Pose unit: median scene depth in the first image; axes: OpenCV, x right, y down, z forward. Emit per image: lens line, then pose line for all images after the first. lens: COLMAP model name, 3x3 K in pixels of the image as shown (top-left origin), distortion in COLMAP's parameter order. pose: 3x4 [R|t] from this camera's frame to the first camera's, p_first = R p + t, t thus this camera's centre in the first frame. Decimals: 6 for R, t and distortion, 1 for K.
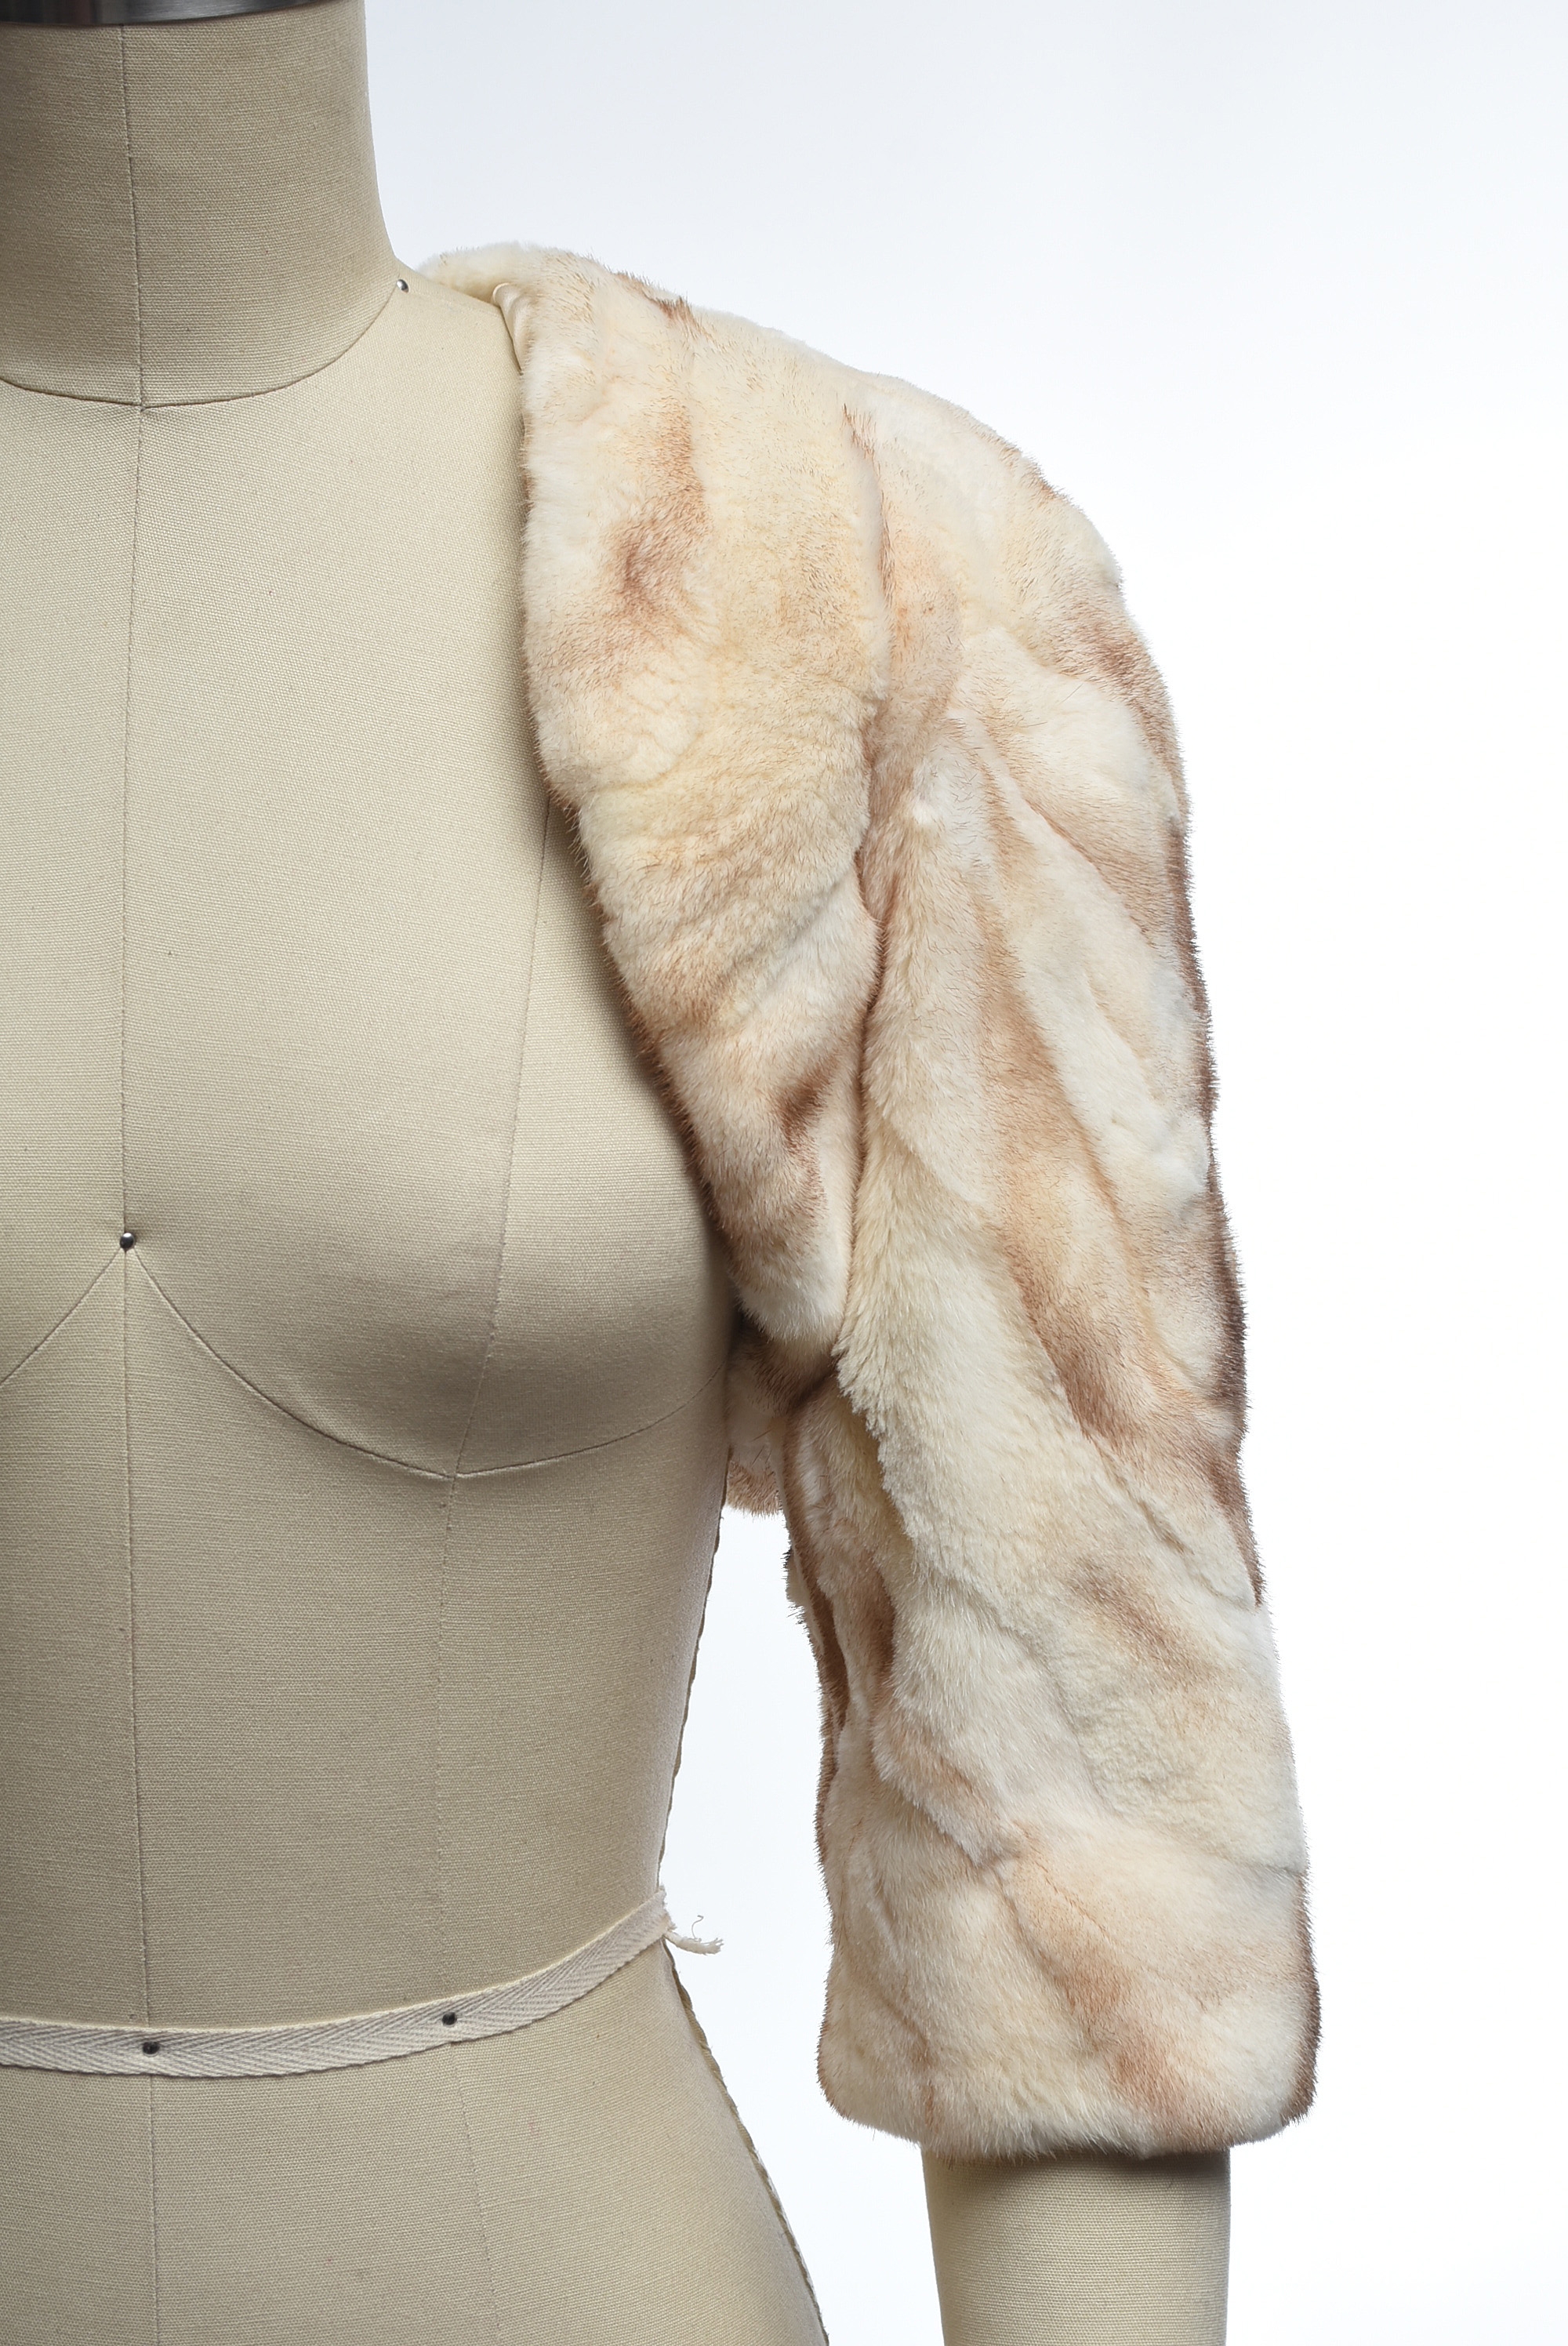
lens RADIAL K [[6228.1, 0, 790.6], [0, 6228.1, 1184.9], [0, 0, 1]] dist [-0.061423, 0.000000]
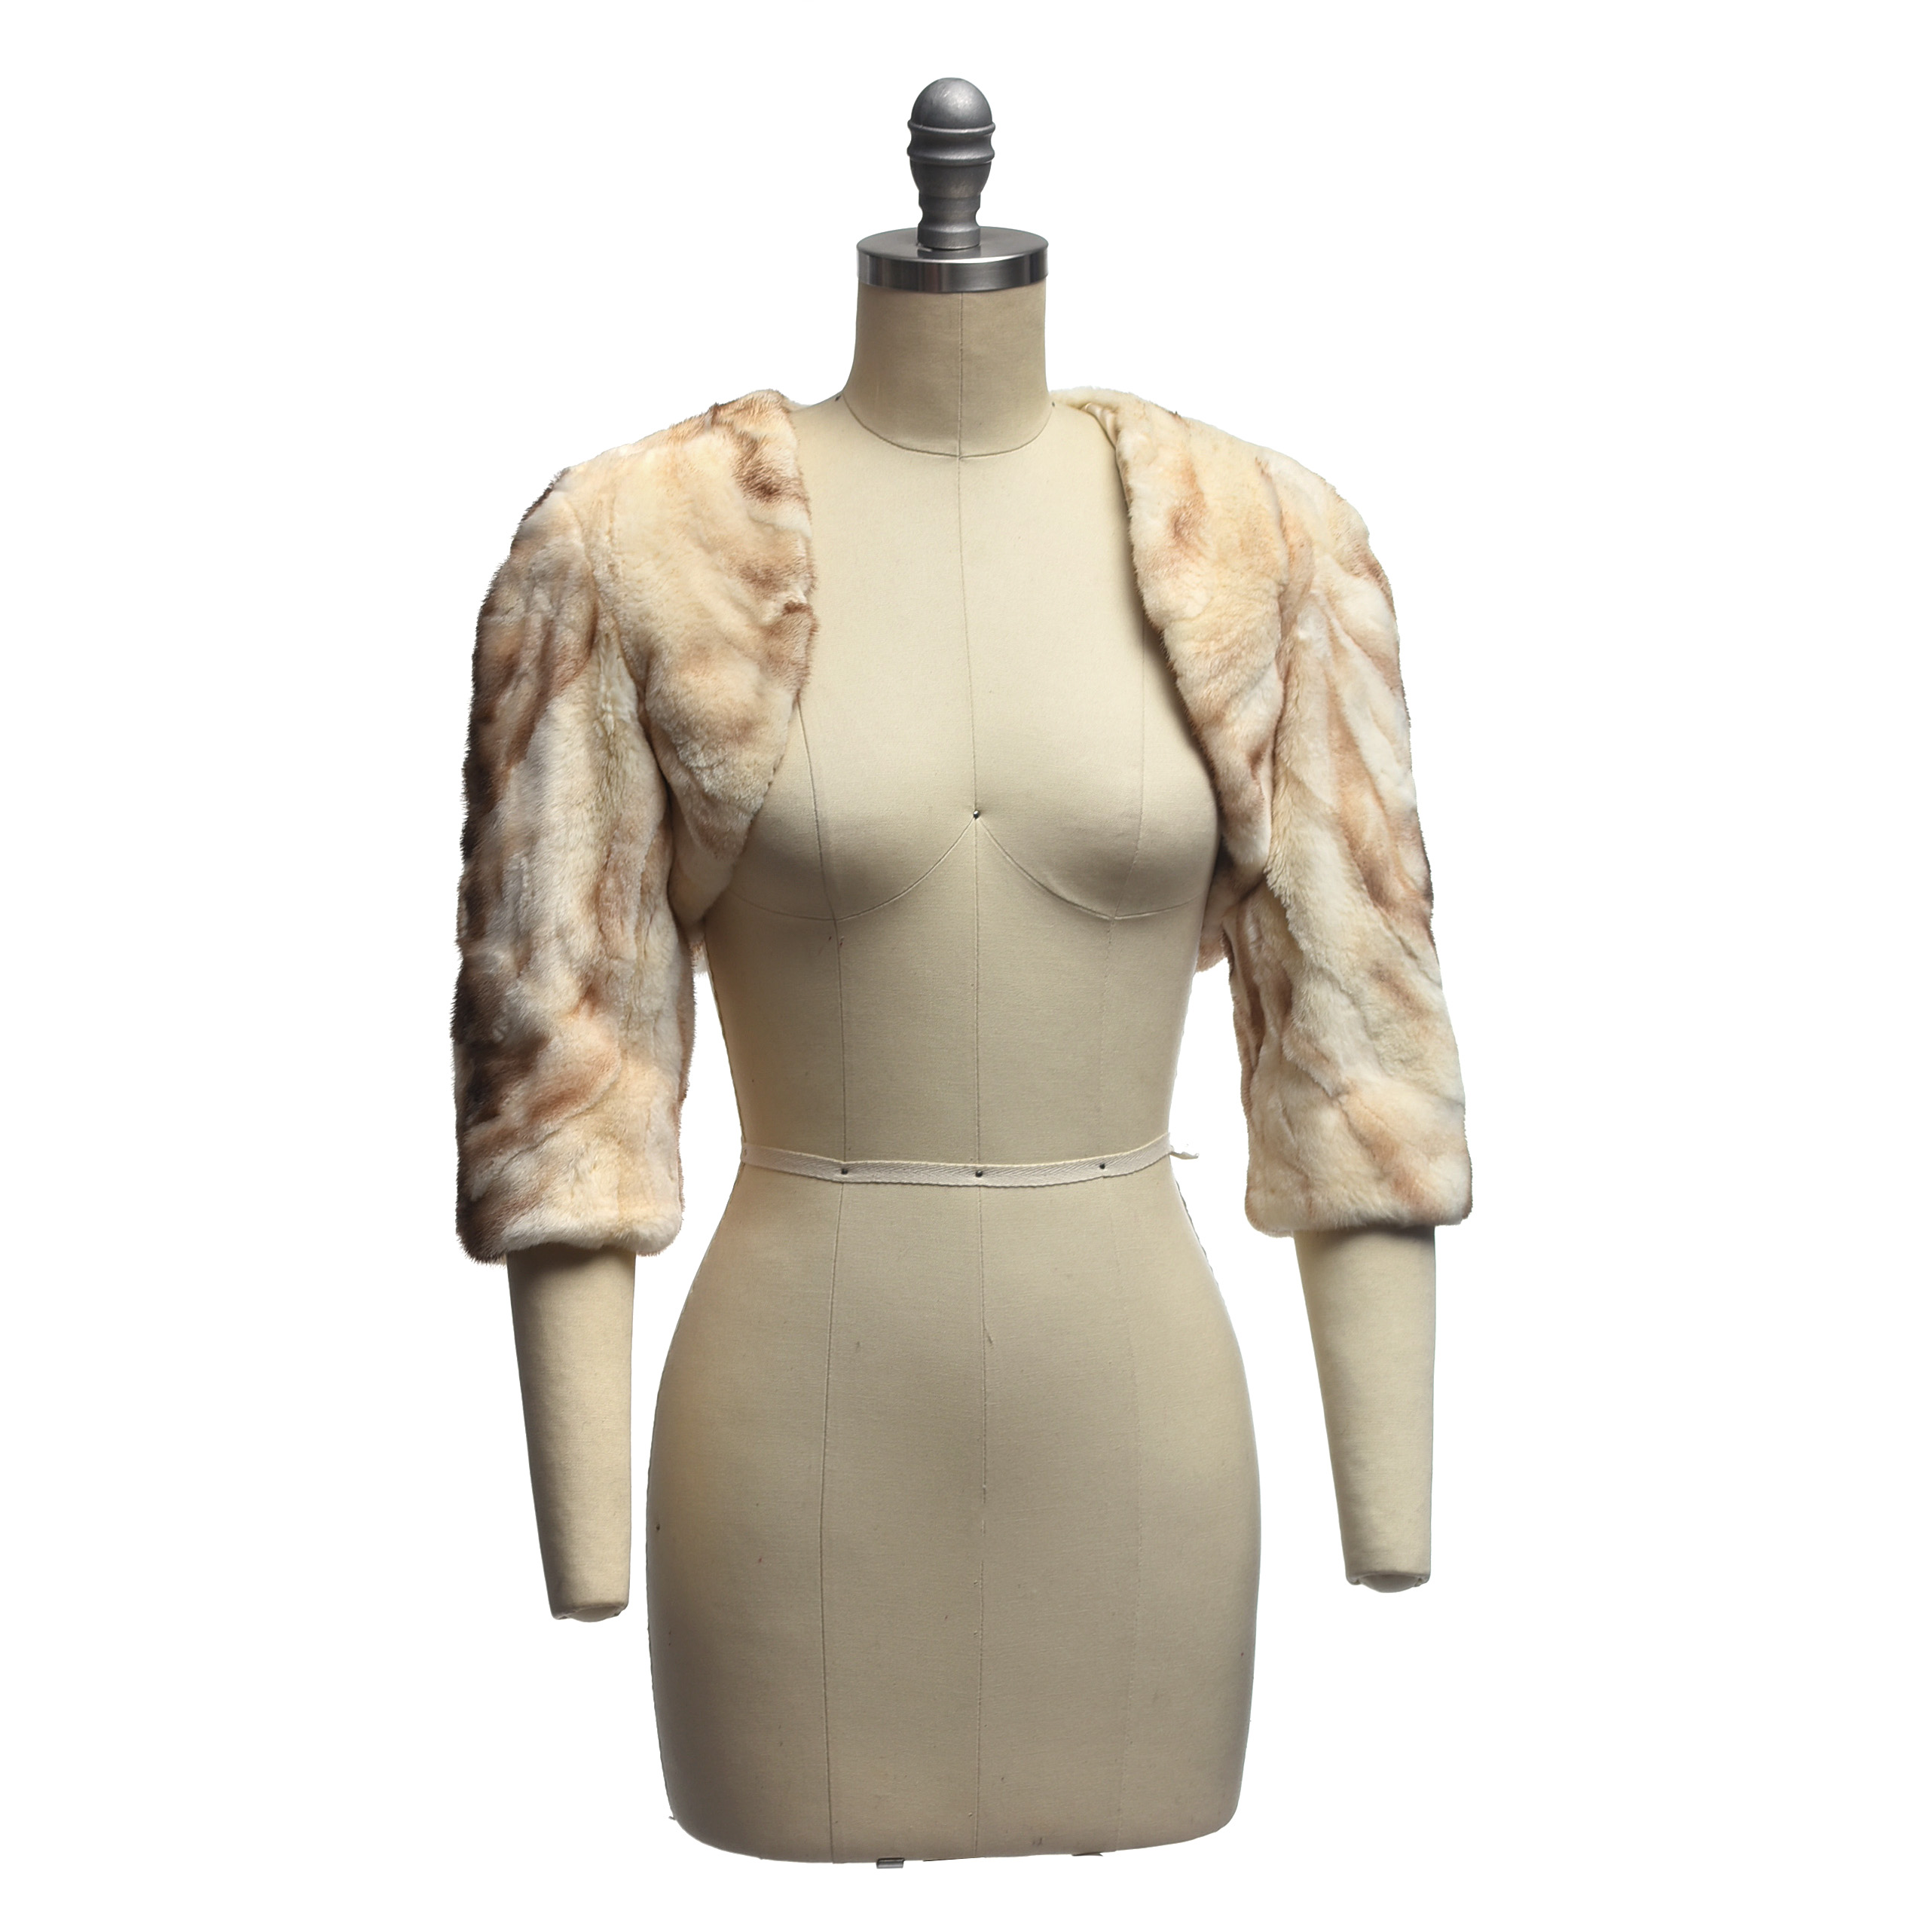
lens RADIAL K [[6247.6, 0, 964.3], [0, 6247.6, 962.9], [0, 0, 1]] dist [-0.201700, 0.000000]
pose [[0.995003, -0.008275, 0.099504, -0.329358], [0.013830, 0.998376, -0.055264, 0.184724], [-0.098885, 0.056364, 0.993501, -1.250890]]
